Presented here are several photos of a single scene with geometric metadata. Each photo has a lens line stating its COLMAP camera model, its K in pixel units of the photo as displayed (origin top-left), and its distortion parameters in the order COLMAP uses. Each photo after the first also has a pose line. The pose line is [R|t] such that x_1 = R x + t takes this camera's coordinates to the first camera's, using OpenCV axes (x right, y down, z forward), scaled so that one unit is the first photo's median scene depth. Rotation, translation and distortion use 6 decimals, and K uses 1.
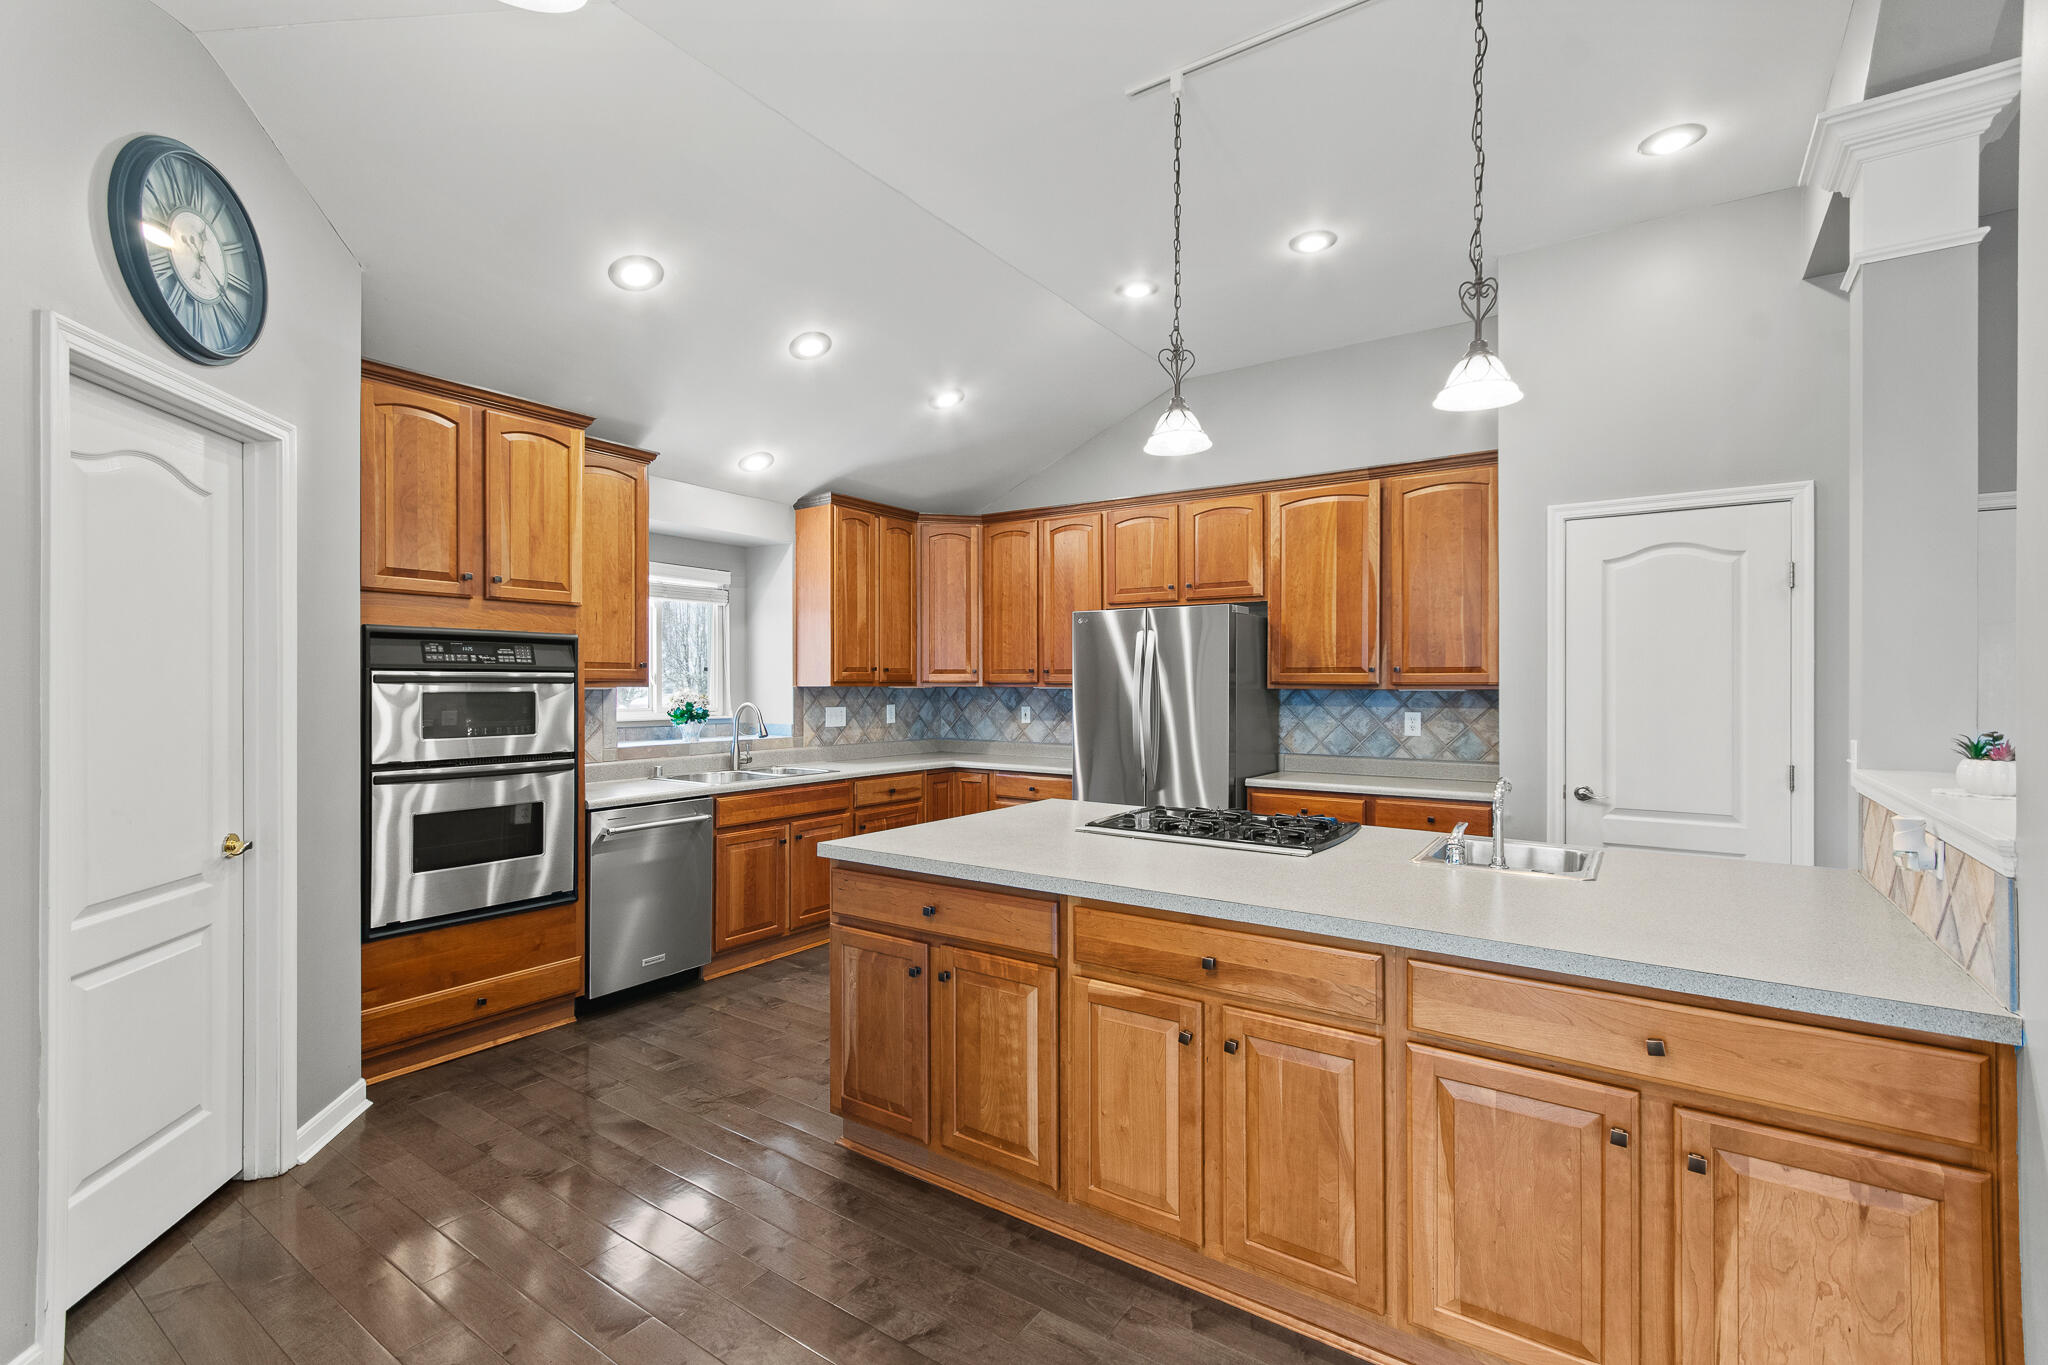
lens RADIAL K [[930.3, 0, 1006.8], [0, 930.3, 685.8], [0, 0, 1]] dist [0.011420, 0.001054]
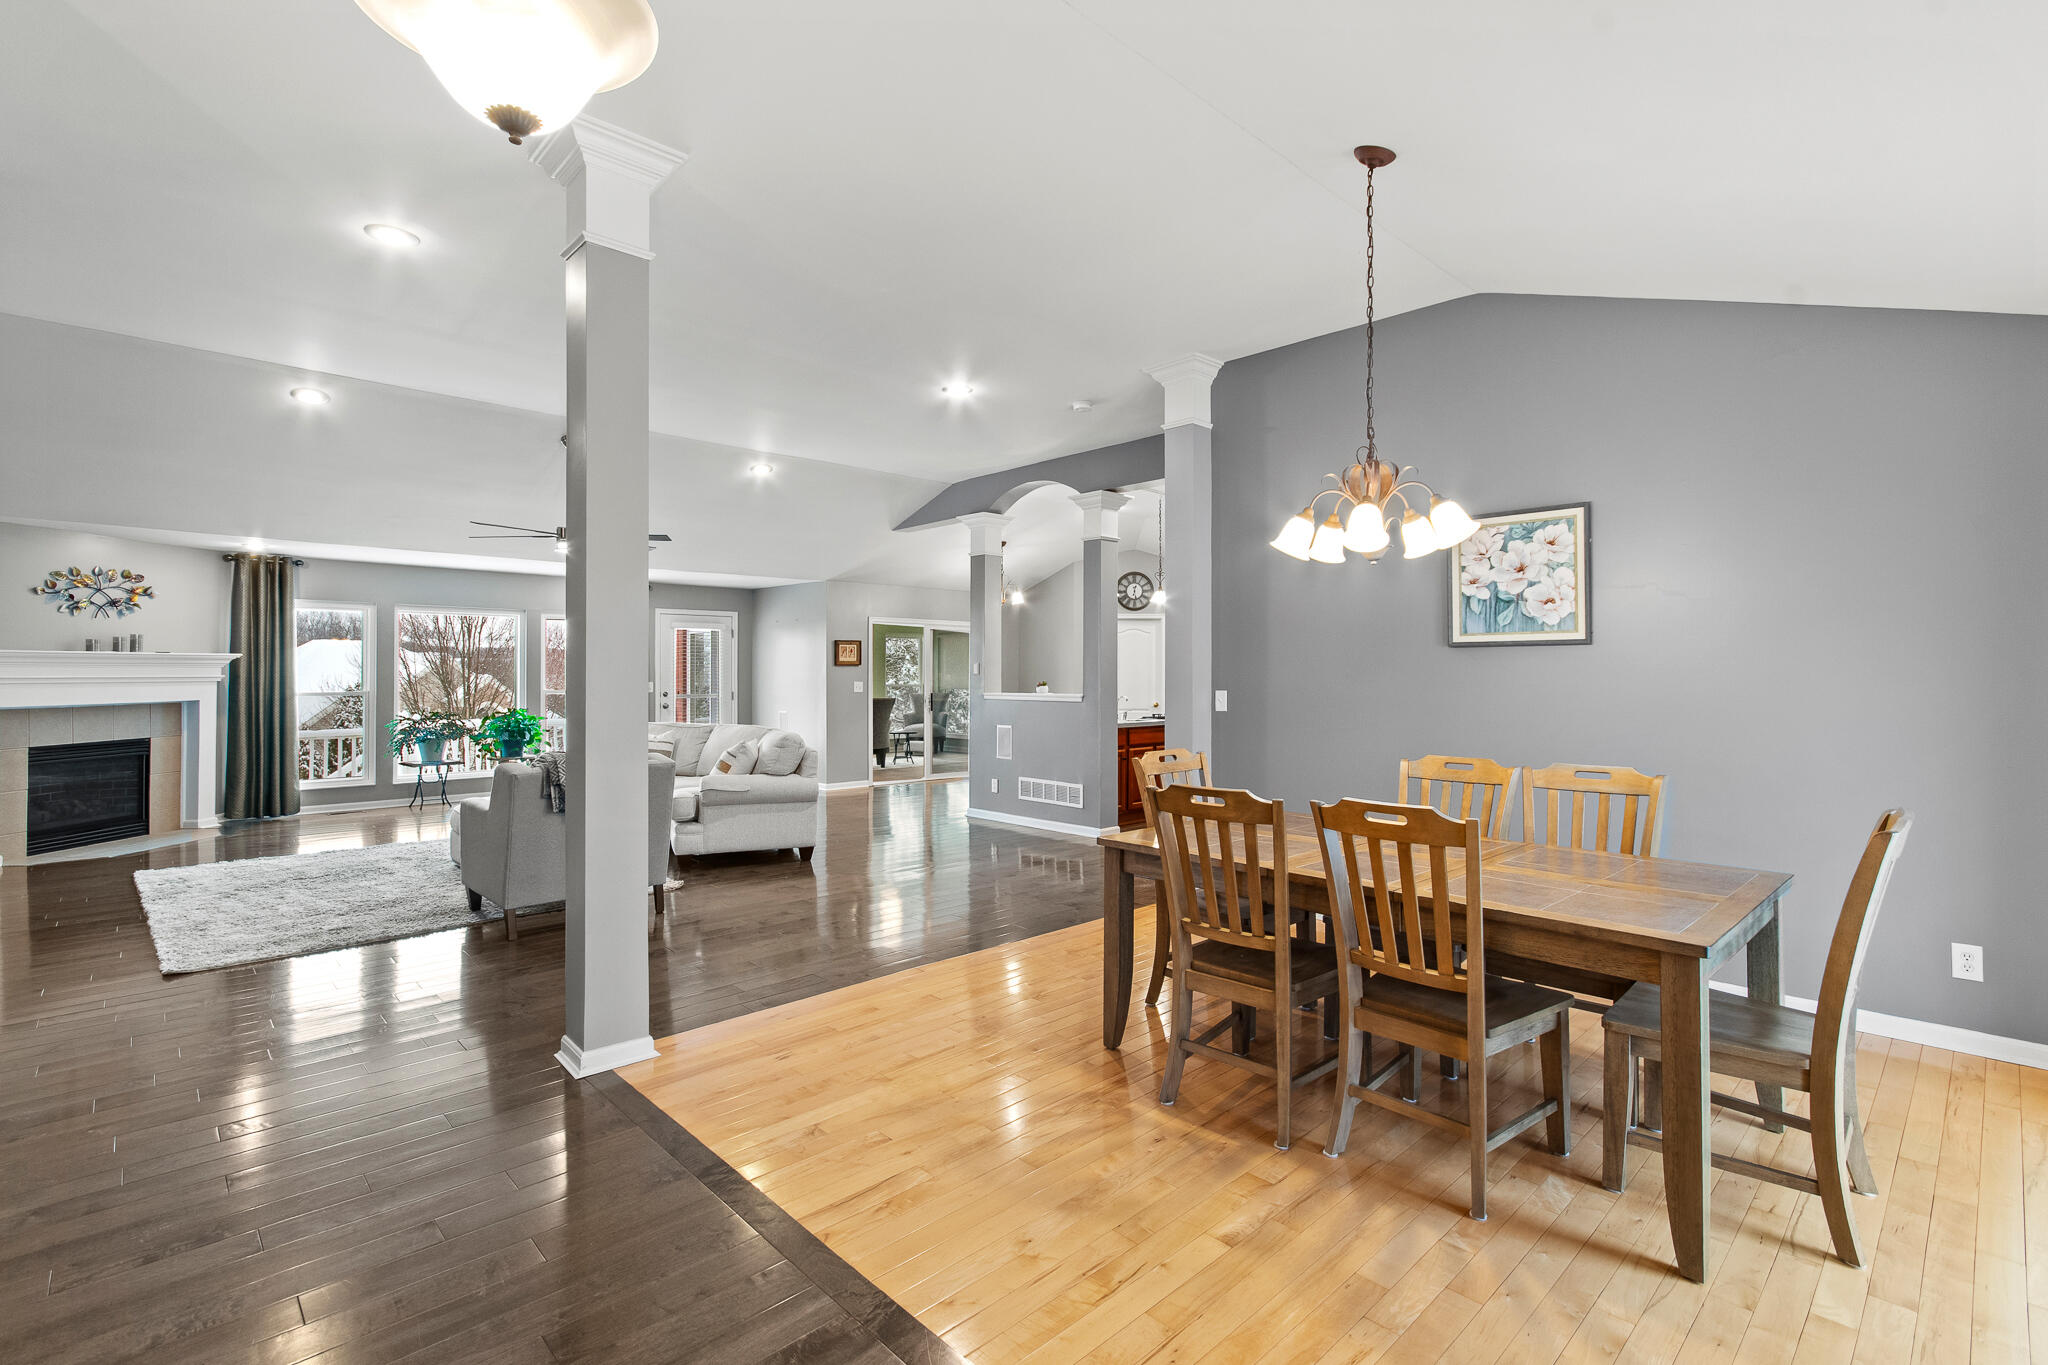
lens RADIAL K [[930.3, 0, 1027.2], [0, 930.3, 666.8], [0, 0, 1]] dist [0.011420, 0.001054]
pose [[-0.172695, -0.009356, -0.984931, 2.832148], [-0.002041, 0.999956, -0.009141, 0.014296], [0.984973, 0.000431, -0.172707, 0.838079]]
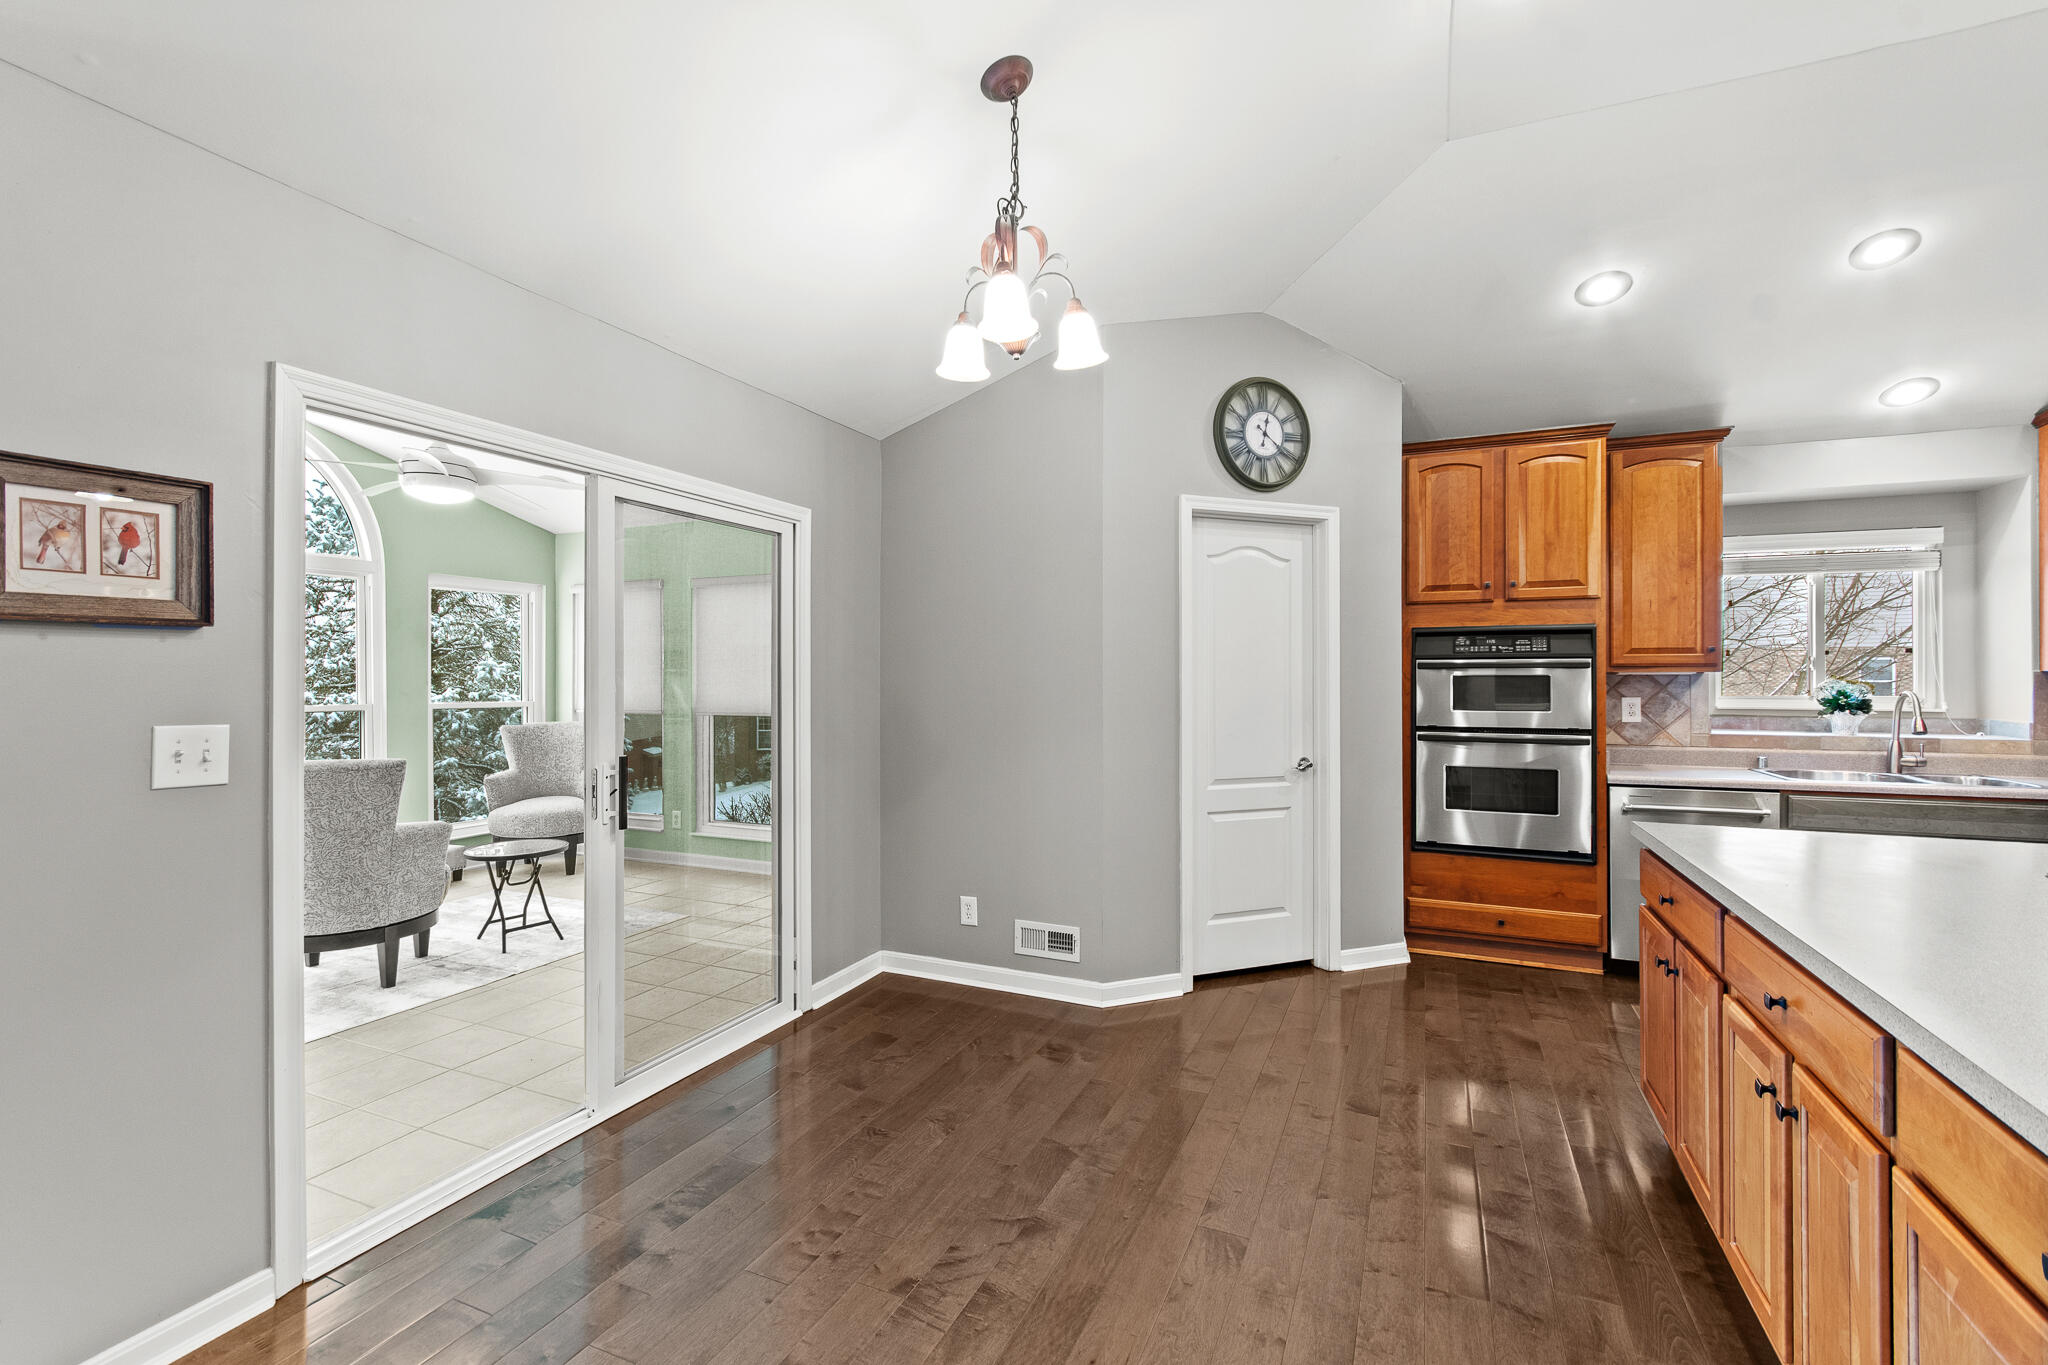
lens RADIAL K [[930.3, 0, 1023.5], [0, 930.3, 679.5], [0, 0, 1]] dist [0.011420, 0.001054]
pose [[0.199746, 0.001726, -0.979846, 0.520270], [-0.000841, 0.999998, 0.001590, 0.010408], [0.979847, 0.000507, 0.199748, 0.117283]]
